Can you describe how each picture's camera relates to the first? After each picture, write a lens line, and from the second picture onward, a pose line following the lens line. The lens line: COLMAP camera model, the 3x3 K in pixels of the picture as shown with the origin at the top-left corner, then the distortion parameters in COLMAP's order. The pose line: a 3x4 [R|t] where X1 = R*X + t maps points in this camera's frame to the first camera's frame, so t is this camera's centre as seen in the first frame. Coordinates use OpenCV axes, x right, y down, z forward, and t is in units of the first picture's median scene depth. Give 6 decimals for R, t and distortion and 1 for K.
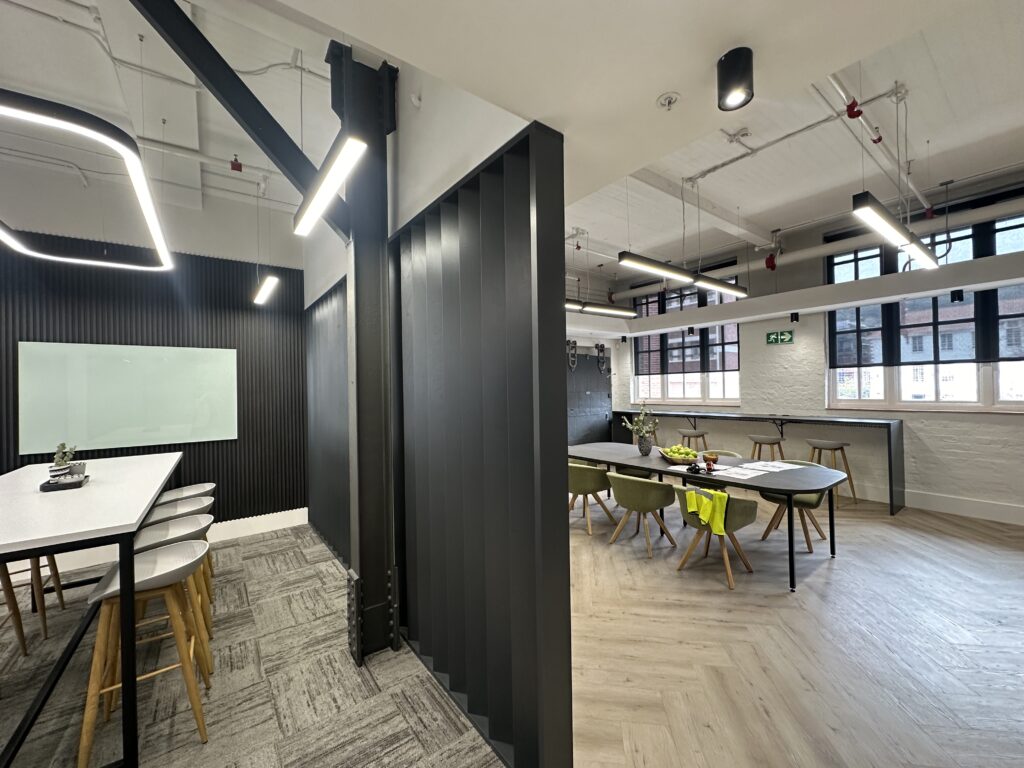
lens RADIAL K [[406.3, 0, 511.0], [0, 406.3, 383.7], [0, 0, 1]] dist [-0.001382, -0.000014]
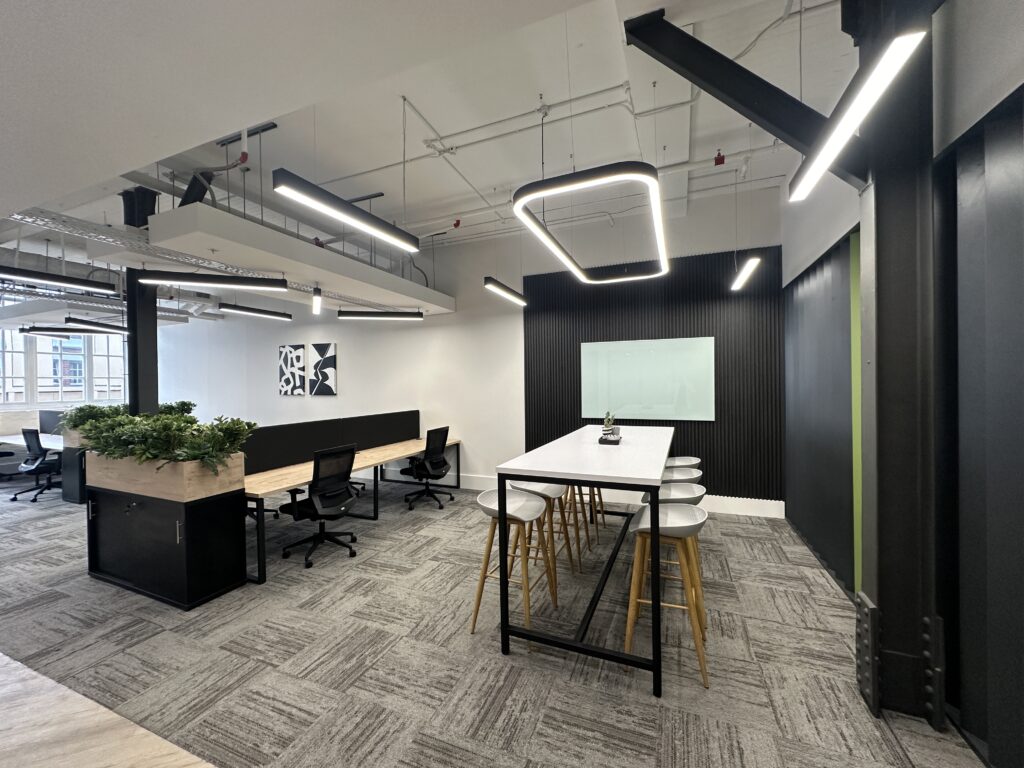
lens RADIAL K [[406.3, 0, 511.0], [0, 406.3, 383.7], [0, 0, 1]] dist [-0.001382, -0.000014]
pose [[0.516394, 0.016464, -0.856193, -0.051945], [0.010780, 0.999611, 0.025724, 0.007010], [0.856283, -0.022514, 0.516016, -0.012701]]
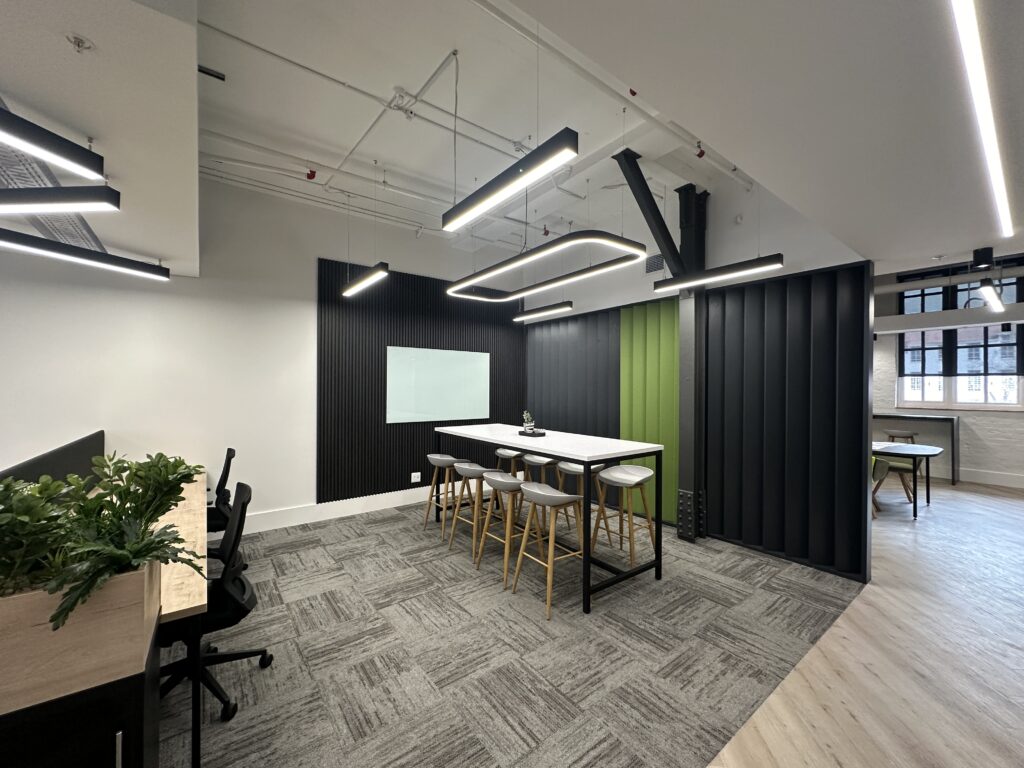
lens RADIAL K [[406.3, 0, 511.0], [0, 406.3, 383.7], [0, 0, 1]] dist [-0.001382, -0.000014]
pose [[0.999656, 0.023648, 0.011378, -0.877497], [-0.023657, 0.999720, 0.000684, 0.023680], [-0.011358, -0.000953, 0.999935, -0.534568]]
